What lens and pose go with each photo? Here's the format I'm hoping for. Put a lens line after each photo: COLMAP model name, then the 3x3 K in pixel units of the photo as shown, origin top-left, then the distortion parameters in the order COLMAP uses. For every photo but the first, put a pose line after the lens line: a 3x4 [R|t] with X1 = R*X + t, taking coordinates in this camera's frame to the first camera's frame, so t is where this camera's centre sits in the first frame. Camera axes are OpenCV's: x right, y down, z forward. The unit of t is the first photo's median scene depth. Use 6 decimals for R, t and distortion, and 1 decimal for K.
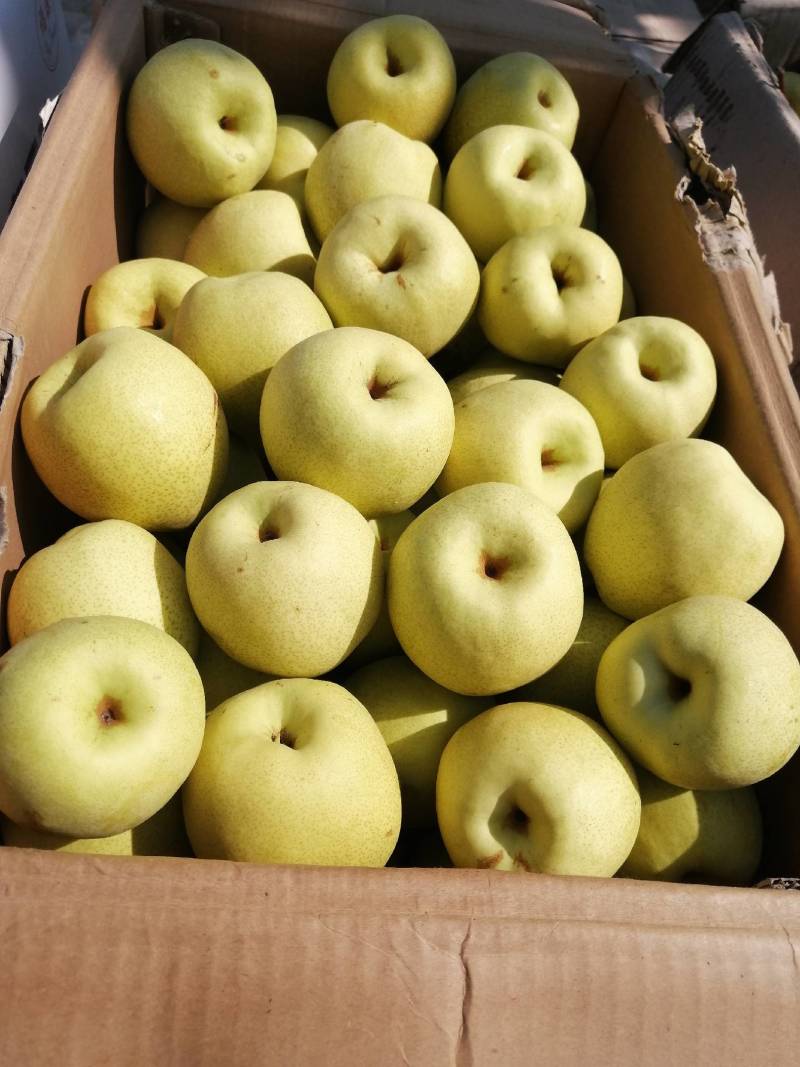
lens RADIAL K [[877.4, 0, 400.0], [0, 877.4, 533.5], [0, 0, 1]] dist [-0.032163, 0.067805]
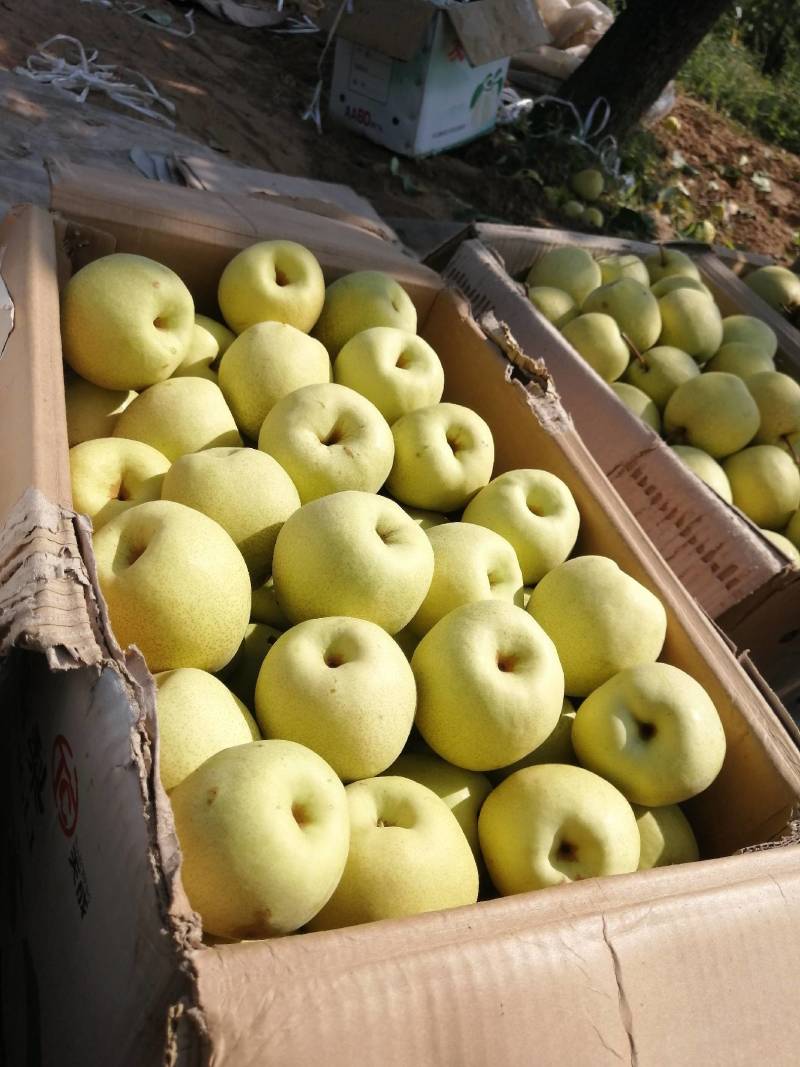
lens RADIAL K [[877.4, 0, 400.0], [0, 877.4, 533.5], [0, 0, 1]] dist [-0.032163, 0.067805]
pose [[0.924021, -0.074240, 0.375064, -0.430724], [0.133557, 0.981846, -0.134691, 0.002750], [-0.358256, 0.174550, 0.917162, -0.150234]]
